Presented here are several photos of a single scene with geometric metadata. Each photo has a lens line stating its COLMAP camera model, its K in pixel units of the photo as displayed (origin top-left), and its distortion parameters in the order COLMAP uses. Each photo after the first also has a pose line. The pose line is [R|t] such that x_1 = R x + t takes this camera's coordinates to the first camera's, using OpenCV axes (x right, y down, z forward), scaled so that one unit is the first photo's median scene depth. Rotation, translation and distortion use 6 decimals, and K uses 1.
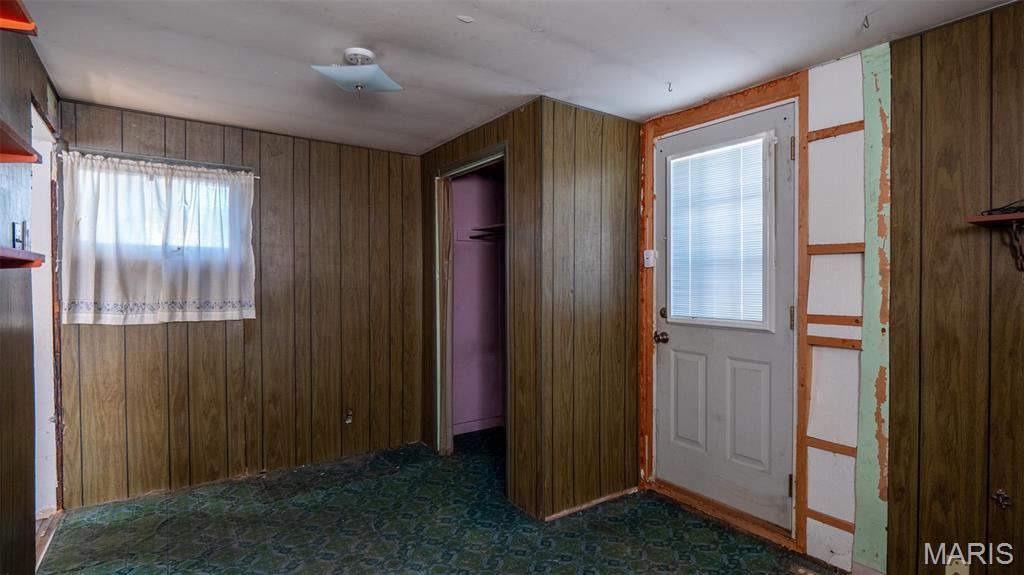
lens RADIAL K [[515.5, 0, 512.0], [0, 515.5, 287.5], [0, 0, 1]] dist [-0.001058, -0.001593]
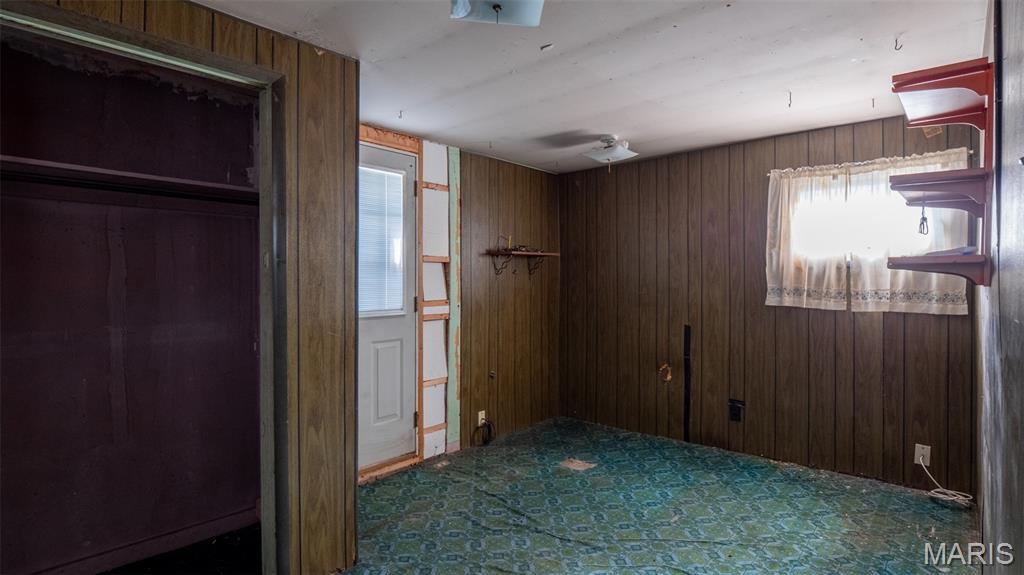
lens RADIAL K [[515.5, 0, 512.0], [0, 515.5, 287.5], [0, 0, 1]] dist [-0.001058, -0.001593]
pose [[-0.250805, -0.011174, 0.967973, -0.947924], [0.020776, 0.999641, 0.016922, -0.007405], [-0.967815, 0.024355, -0.250483, 1.111629]]
